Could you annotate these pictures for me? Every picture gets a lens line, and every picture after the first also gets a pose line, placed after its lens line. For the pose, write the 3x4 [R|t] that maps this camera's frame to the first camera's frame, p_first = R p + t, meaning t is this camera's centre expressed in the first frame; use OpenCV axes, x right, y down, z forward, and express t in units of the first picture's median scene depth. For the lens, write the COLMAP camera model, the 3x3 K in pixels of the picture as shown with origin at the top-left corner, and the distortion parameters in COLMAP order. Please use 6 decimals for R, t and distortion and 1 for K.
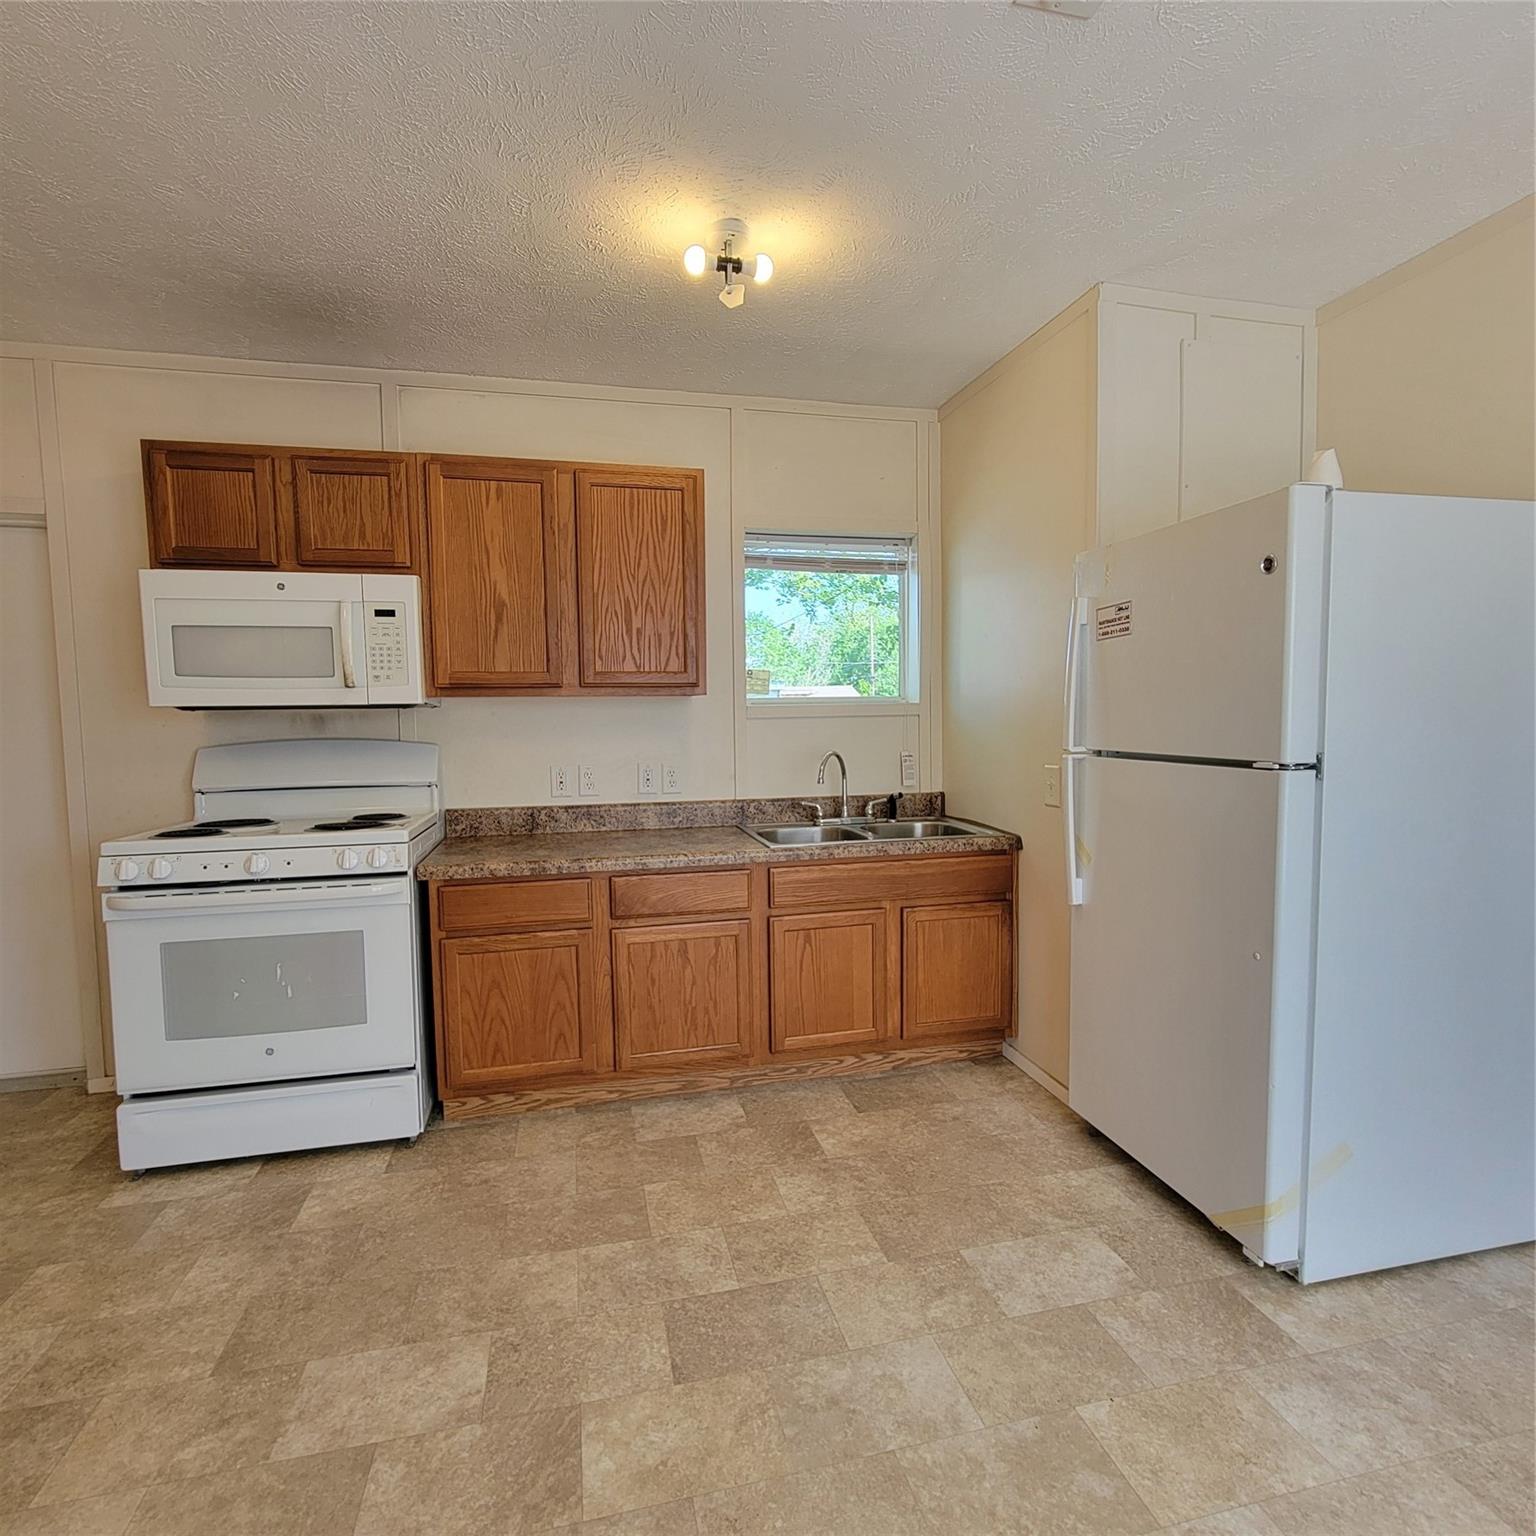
lens RADIAL K [[837.3, 0, 768.0], [0, 837.3, 768.0], [0, 0, 1]] dist [-0.008571, 0.003281]
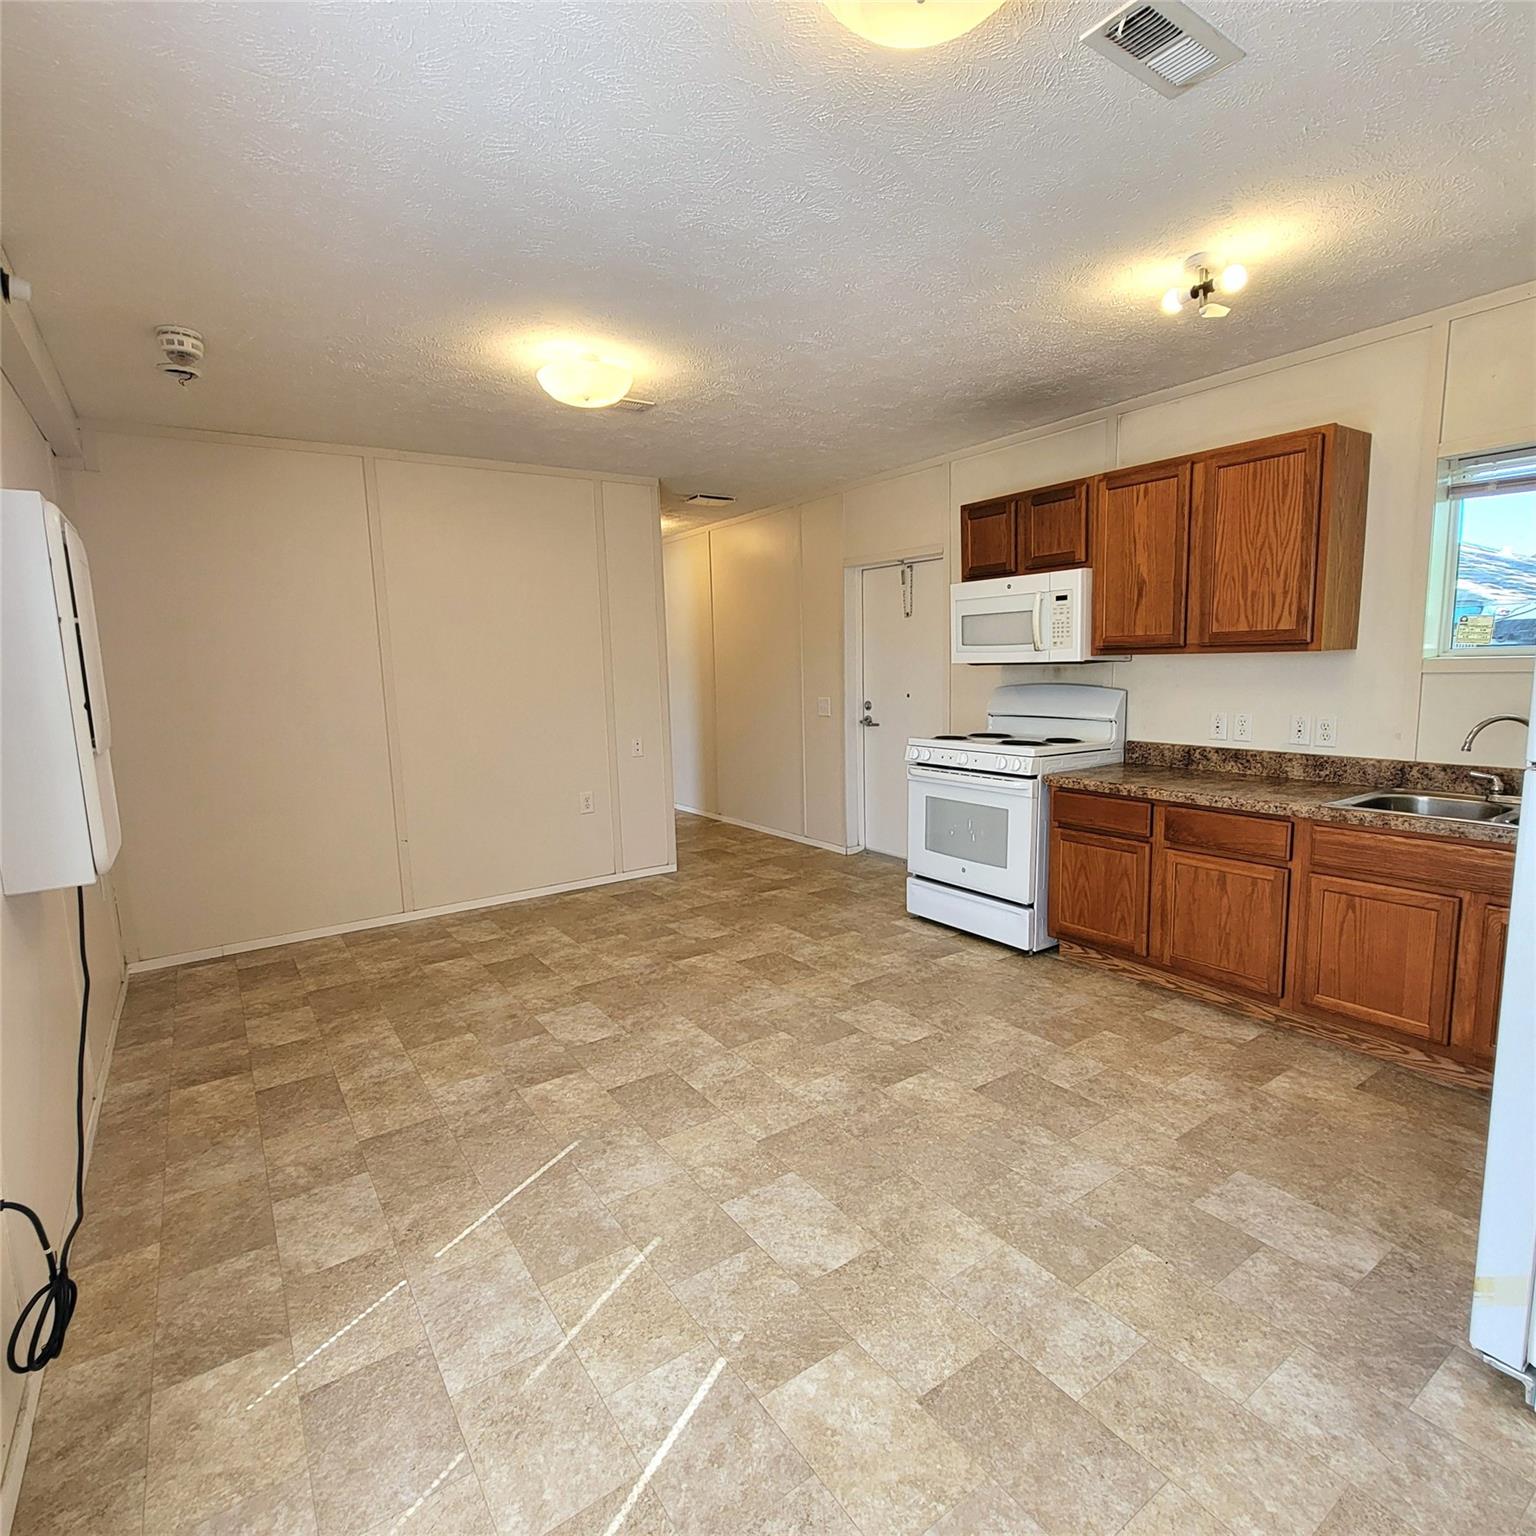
lens RADIAL K [[837.3, 0, 768.0], [0, 837.3, 768.0], [0, 0, 1]] dist [-0.008571, 0.003281]
pose [[0.358153, 0.122075, -0.925648, 0.714349], [-0.041863, 0.992518, 0.114696, -0.039182], [0.932724, -0.002328, 0.360584, 0.015382]]
